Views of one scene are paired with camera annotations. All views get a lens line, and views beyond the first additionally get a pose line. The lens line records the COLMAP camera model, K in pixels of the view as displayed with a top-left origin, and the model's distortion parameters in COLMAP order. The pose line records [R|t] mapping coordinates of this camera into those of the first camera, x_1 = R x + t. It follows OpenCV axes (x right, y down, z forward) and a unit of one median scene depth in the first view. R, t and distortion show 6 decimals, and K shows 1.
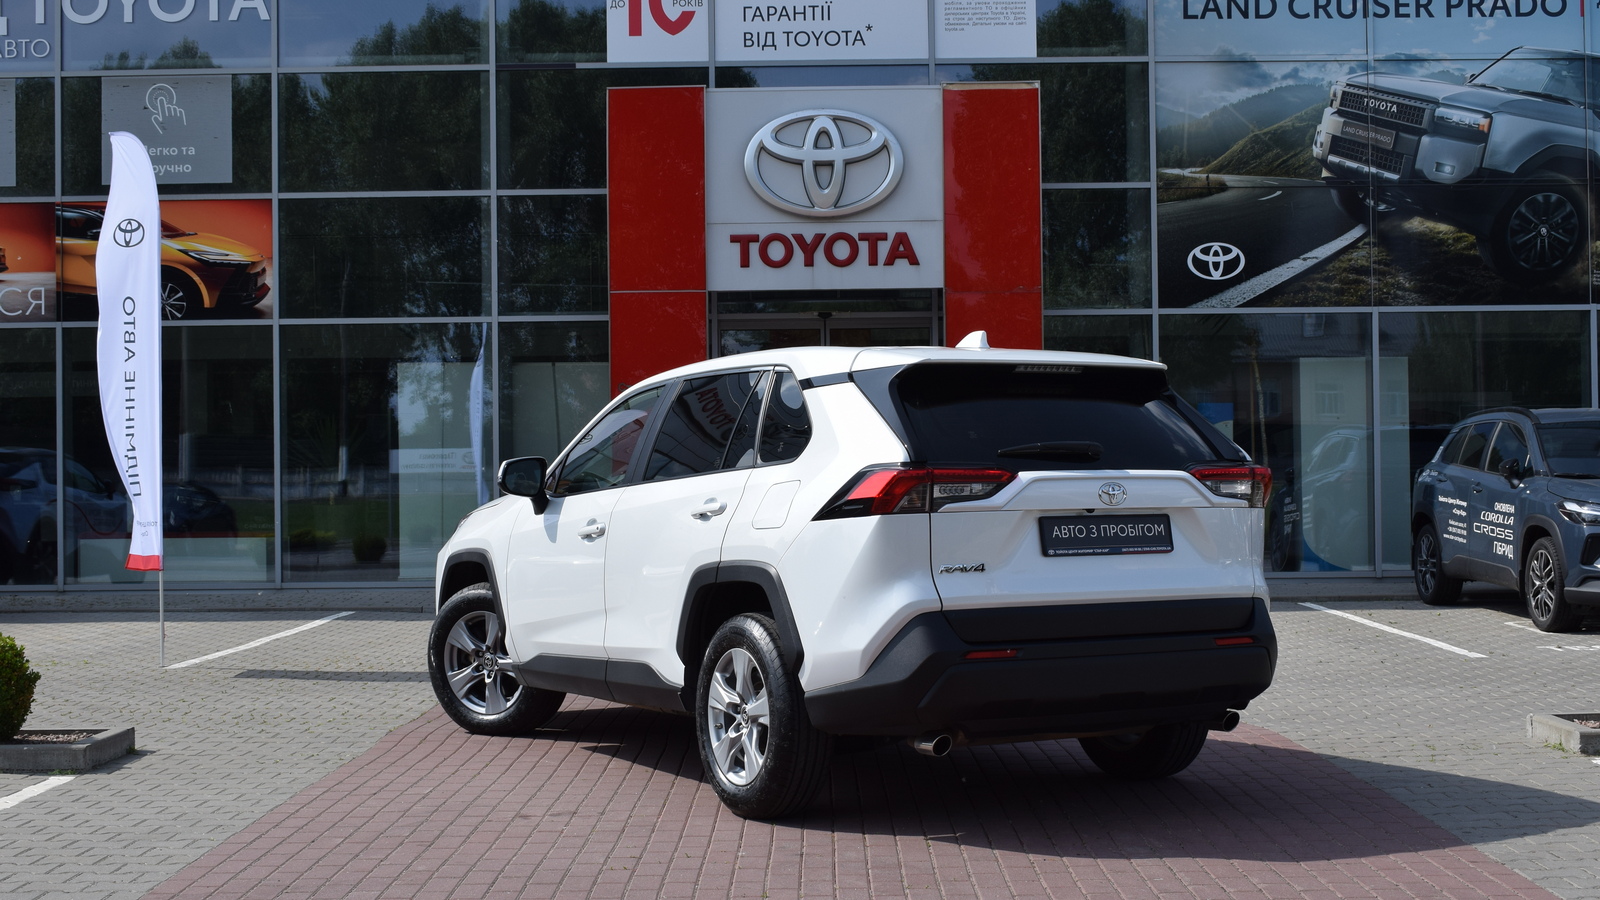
lens RADIAL K [[2307.7, 0, 801.6], [0, 2307.7, 449.6], [0, 0, 1]] dist [-0.027407, -0.040669]
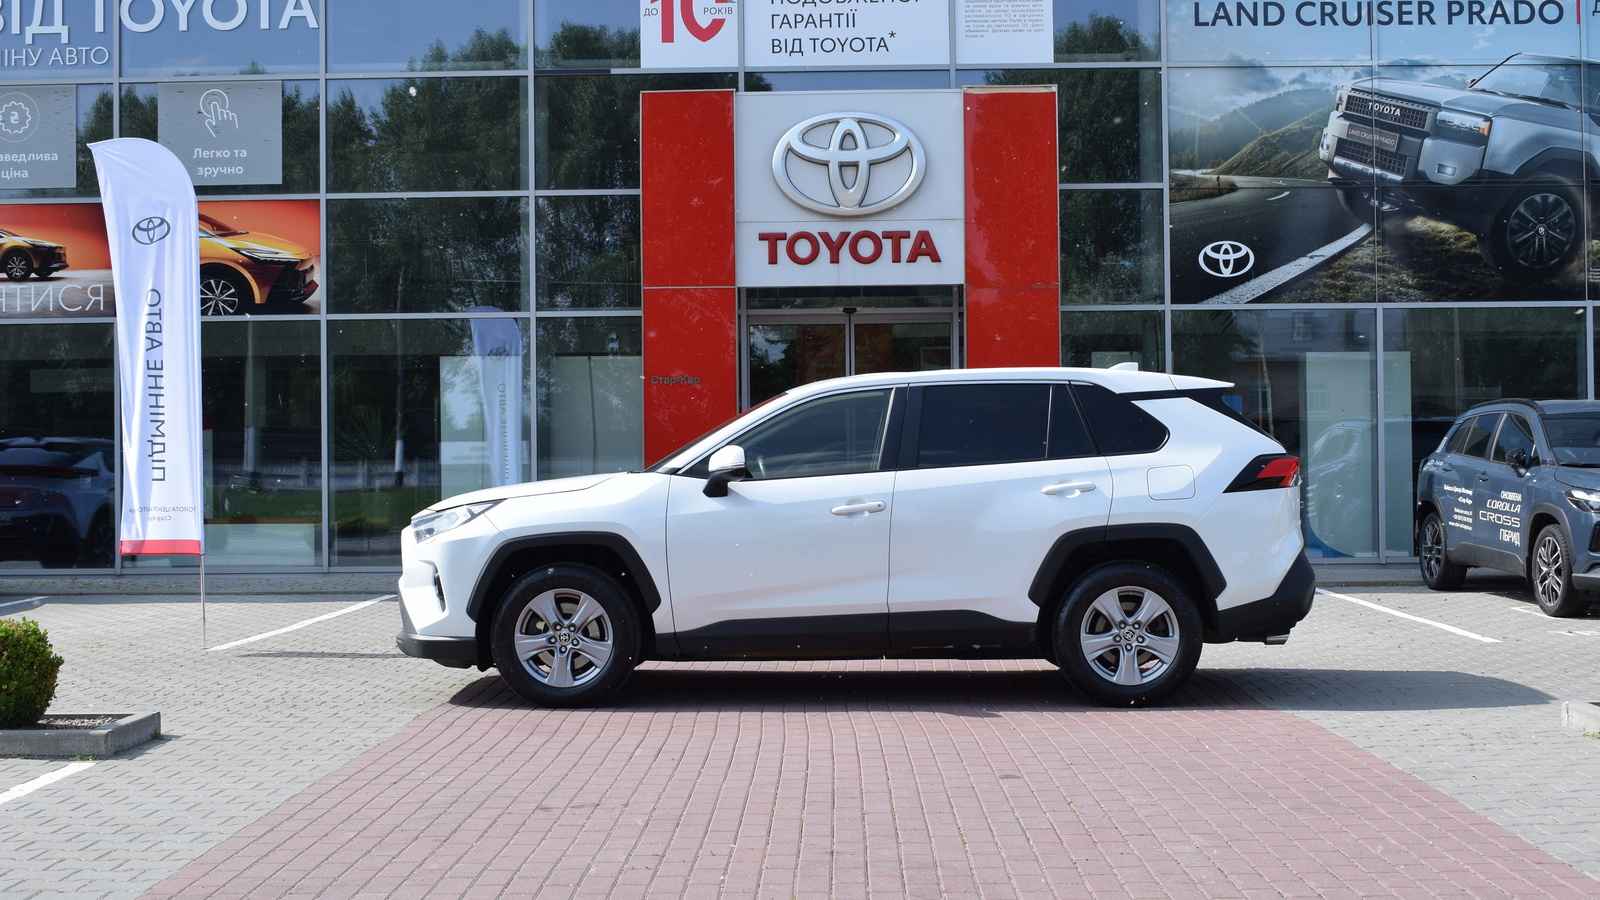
lens RADIAL K [[2108.6, 0, 800.0], [0, 2108.6, 450.0], [0, 0, 1]] dist [-0.045152, -0.016970]
pose [[0.999934, 0.001071, -0.011451, -0.001341], [-0.001049, 0.999998, 0.001940, 0.002706], [0.011453, -0.001928, 0.999933, 0.049683]]
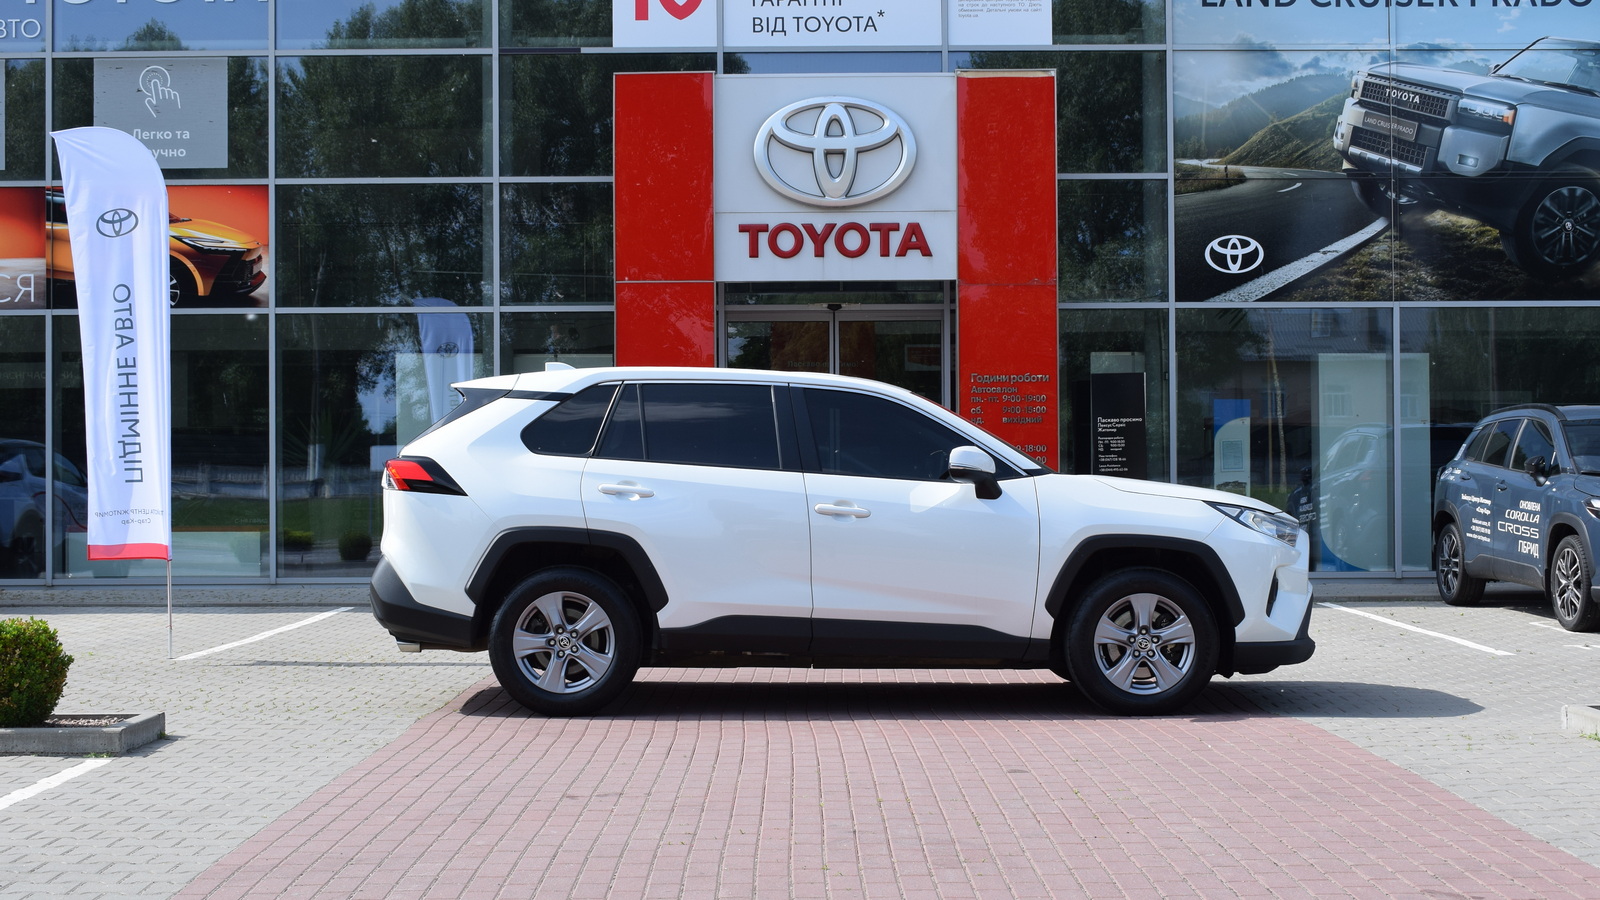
lens RADIAL K [[2413.9, 0, 795.1], [0, 2413.9, 451.0], [0, 0, 1]] dist [-0.023437, -0.029806]
pose [[0.999961, 0.005355, 0.006998, -0.013408], [-0.005348, 0.999985, -0.000998, 0.003826], [-0.007003, 0.000960, 0.999975, -0.022724]]
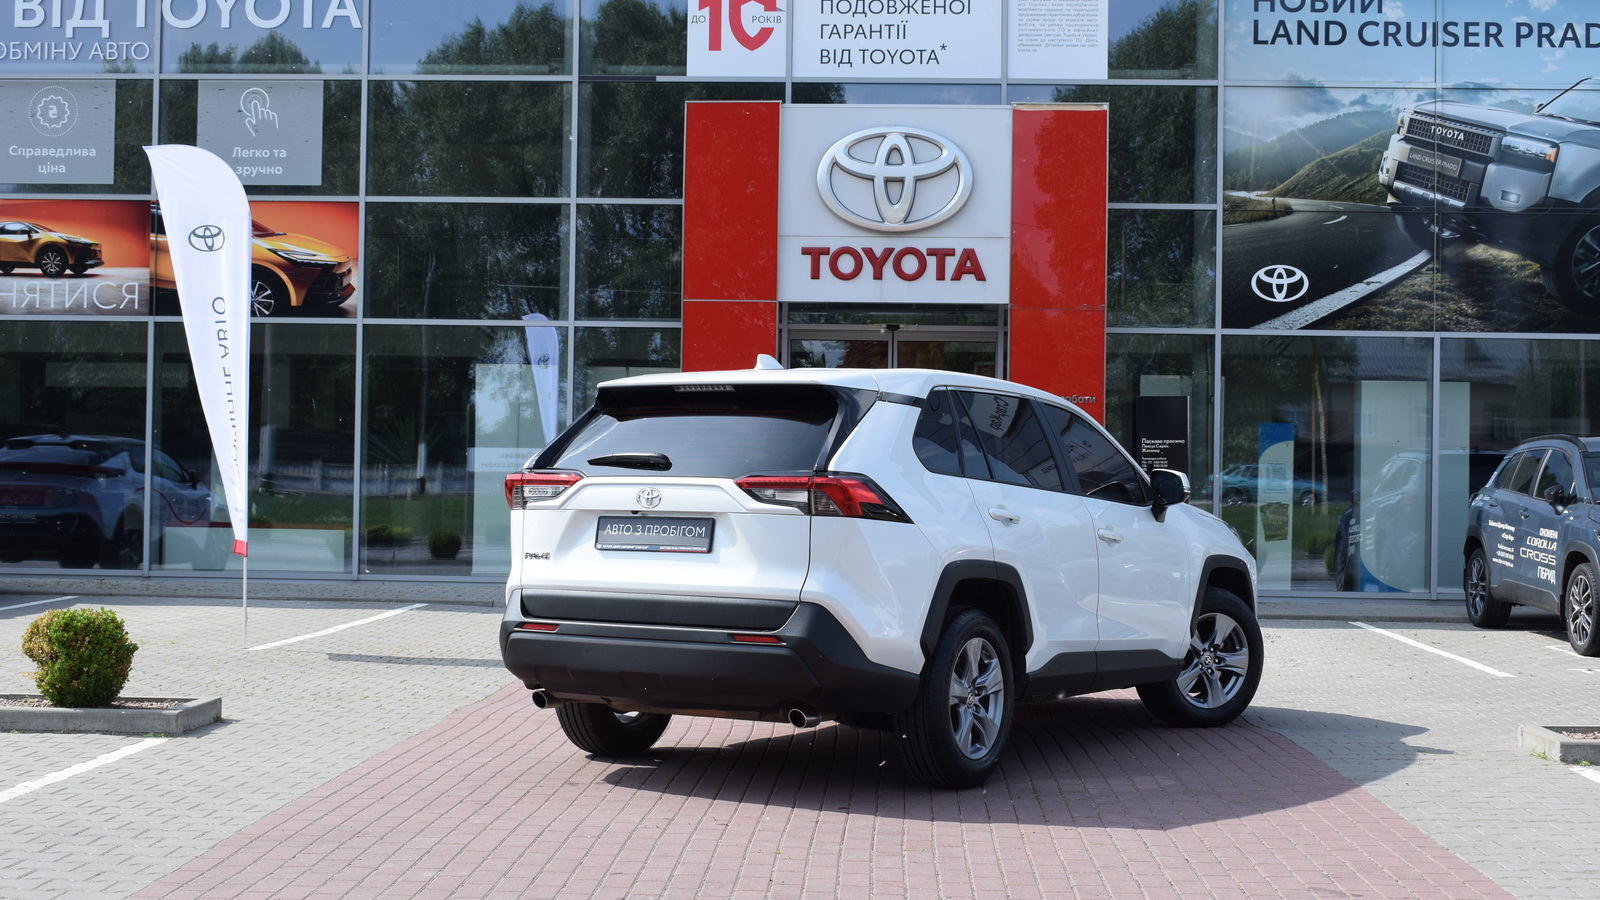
lens RADIAL K [[2397.1, 0, 791.9], [0, 2397.1, 442.6], [0, 0, 1]] dist [-0.026726, 0.004347]
pose [[0.998711, 0.025943, -0.043617, 0.013130], [-0.026208, 0.999641, -0.005511, -0.000276], [0.043458, 0.006647, 0.999033, -0.061750]]
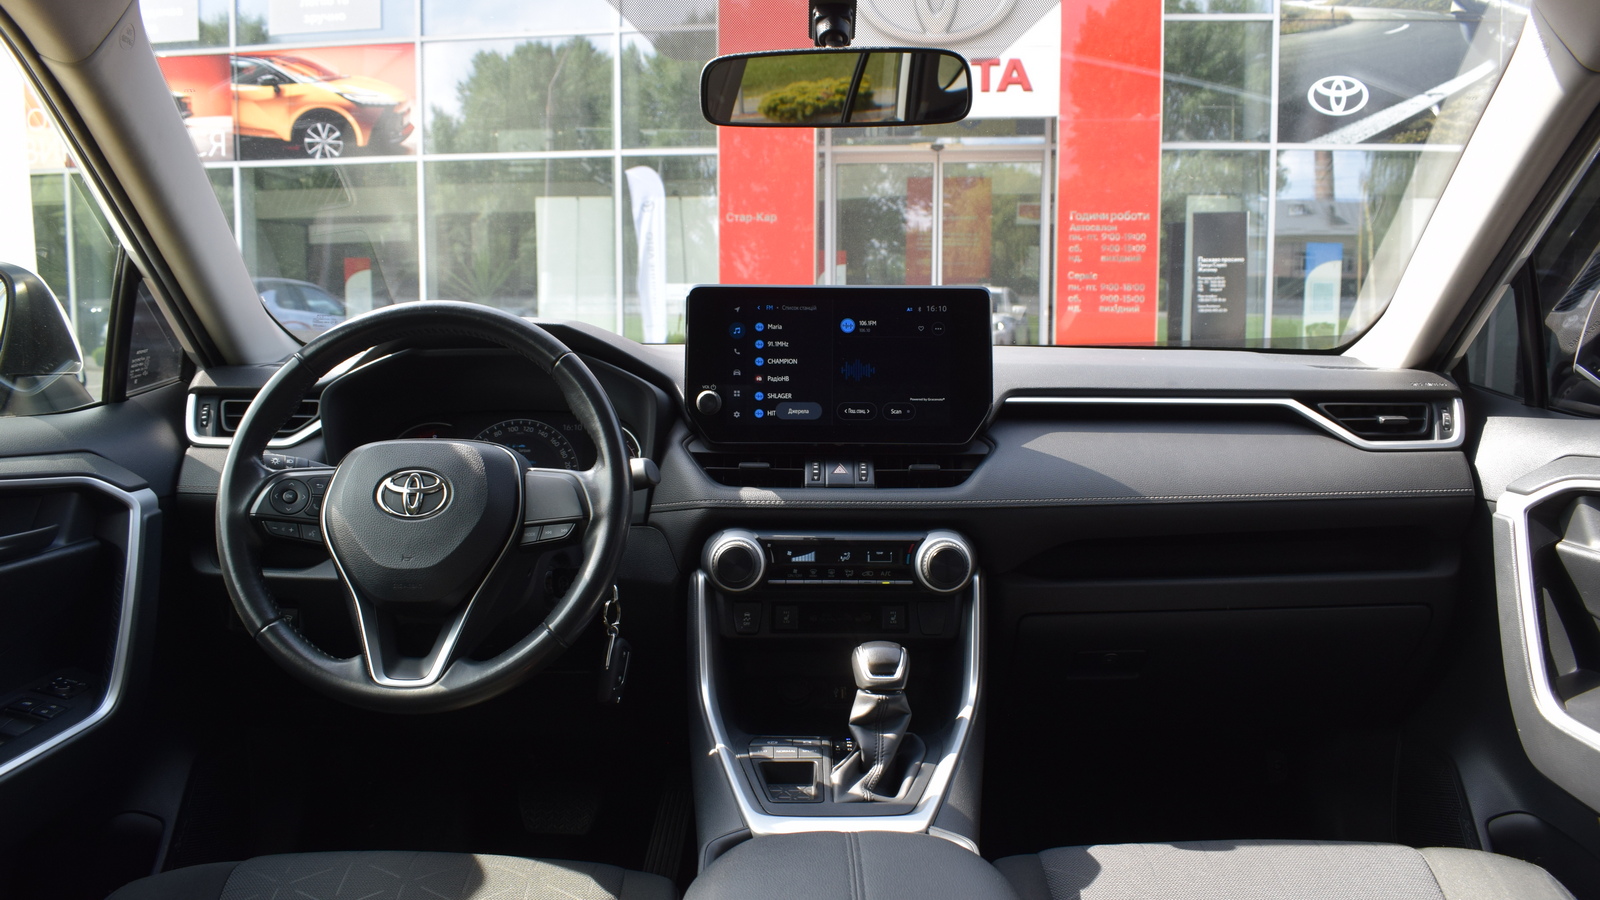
lens RADIAL K [[1249.7, 0, 800.0], [0, 1249.7, 450.0], [0, 0, 1]] dist [-0.091266, -0.001945]
pose [[0.991237, 0.027573, -0.129184, 0.024404], [-0.011187, 0.991981, 0.125895, 0.004825], [0.131619, -0.123347, 0.983597, 0.443926]]
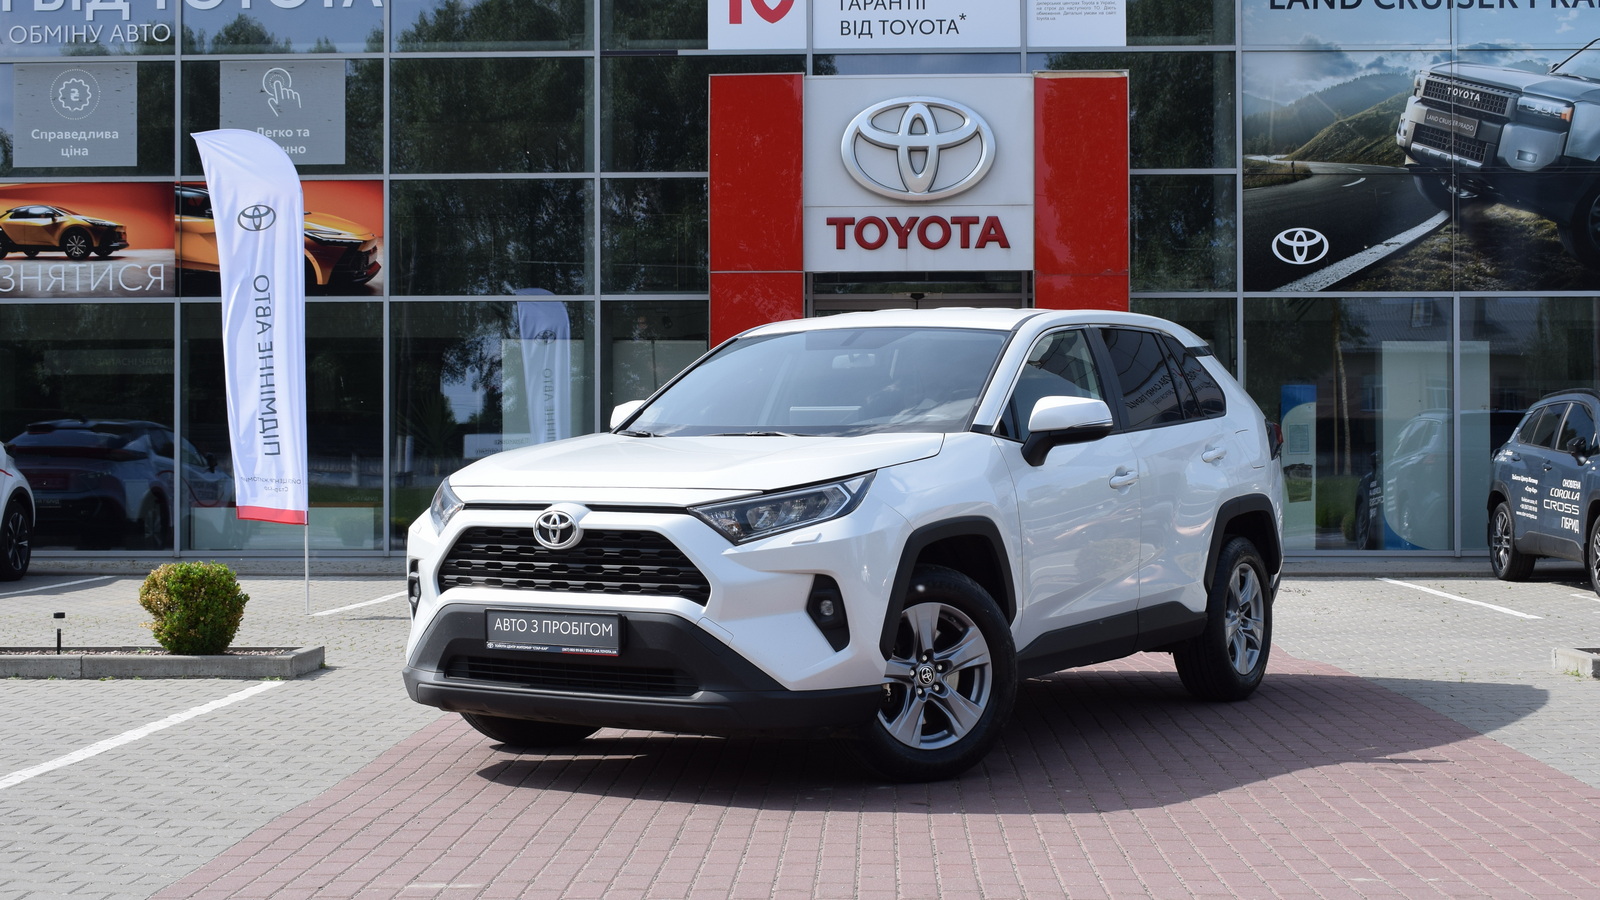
lens RADIAL K [[2537.8, 0, 787.2], [0, 2537.8, 450.7], [0, 0, 1]] dist [-0.021203, 0.003165]
pose [[0.999431, 0.008924, -0.032540, -0.010464], [-0.008934, 0.999960, -0.000156, 0.011374], [0.032538, 0.000446, 0.999470, -0.132887]]
